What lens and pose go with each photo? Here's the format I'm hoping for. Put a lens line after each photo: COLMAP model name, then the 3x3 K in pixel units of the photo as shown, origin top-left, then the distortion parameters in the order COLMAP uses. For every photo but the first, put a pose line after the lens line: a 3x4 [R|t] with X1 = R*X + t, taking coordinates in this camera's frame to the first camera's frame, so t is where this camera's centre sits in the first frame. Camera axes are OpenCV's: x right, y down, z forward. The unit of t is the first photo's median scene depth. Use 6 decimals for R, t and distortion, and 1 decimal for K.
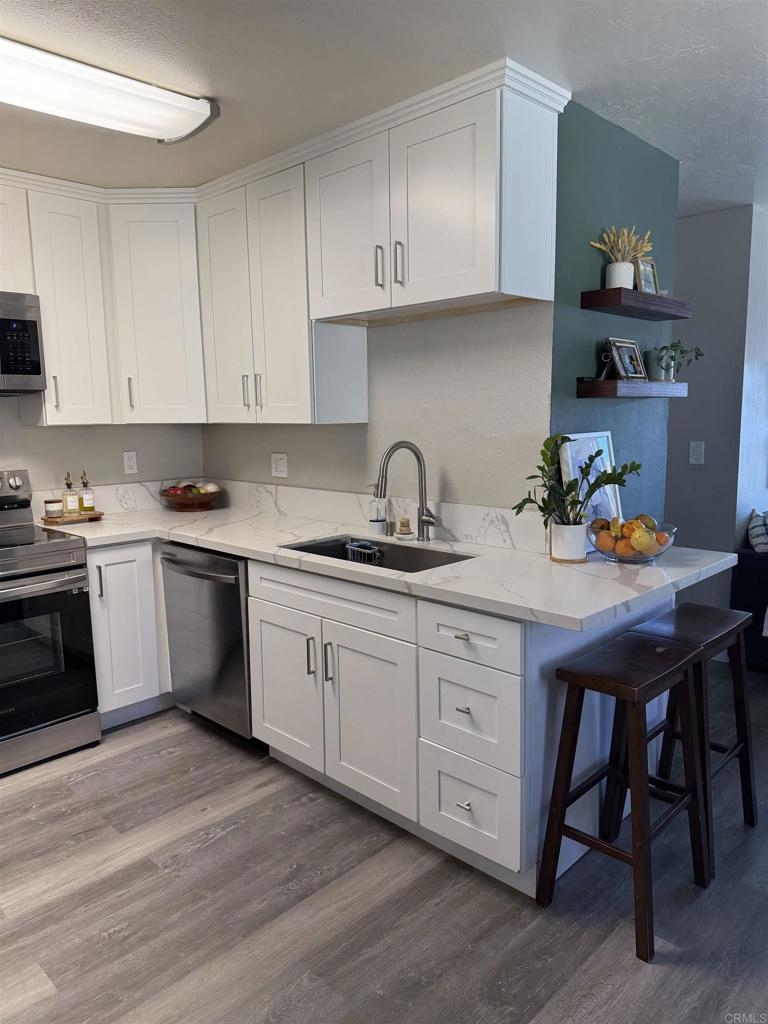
lens RADIAL K [[724.6, 0, 384.0], [0, 724.6, 512.0], [0, 0, 1]] dist [0.074984, -0.084720]
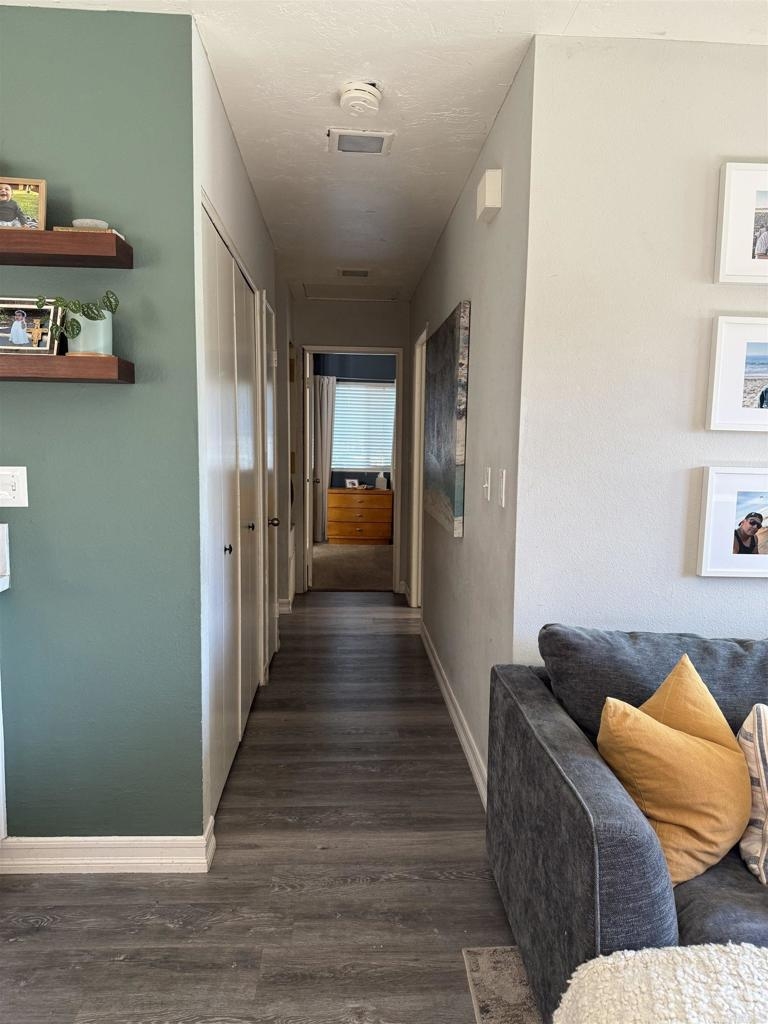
lens RADIAL K [[724.6, 0, 384.0], [0, 724.6, 512.0], [0, 0, 1]] dist [0.074984, -0.084720]
pose [[0.737944, 0.091095, -0.668685, 1.149687], [-0.115918, 0.993231, 0.007384, -0.081376], [0.664832, 0.072063, 0.743509, 0.765877]]
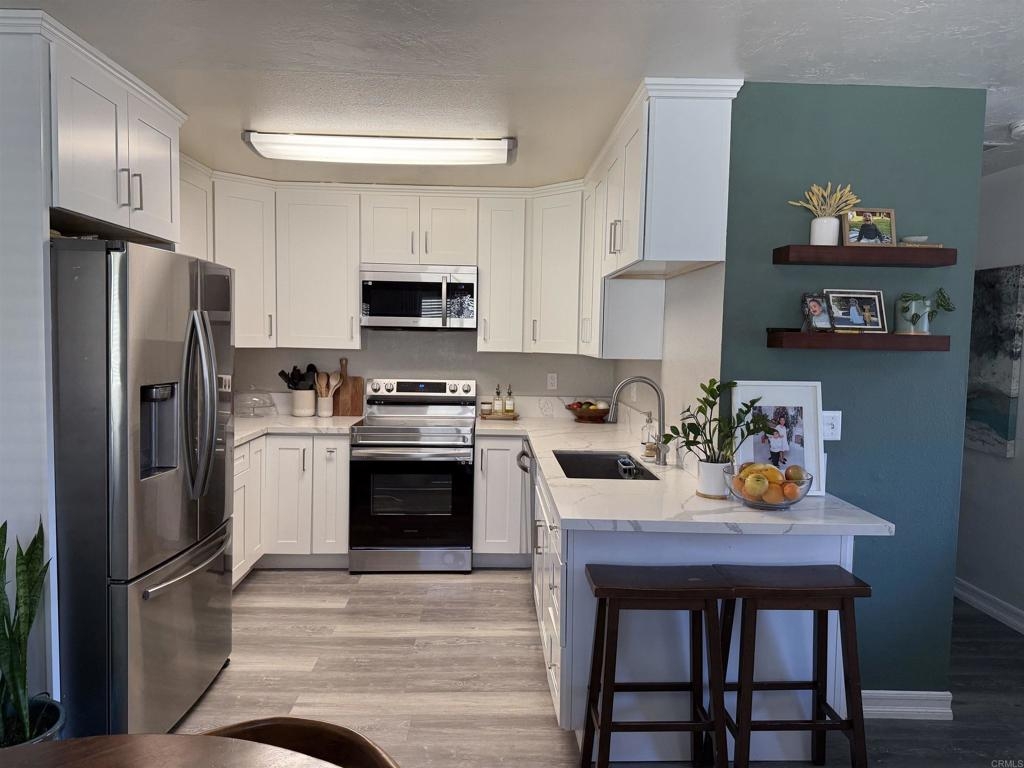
lens RADIAL K [[724.6, 0, 512.0], [0, 724.6, 384.0], [0, 0, 1]] dist [0.074984, -0.084720]
pose [[0.719158, 0.076002, -0.690678, 0.729178], [-0.124243, 0.992046, -0.020202, -0.037528], [0.683649, 0.100340, 0.722881, -0.004273]]
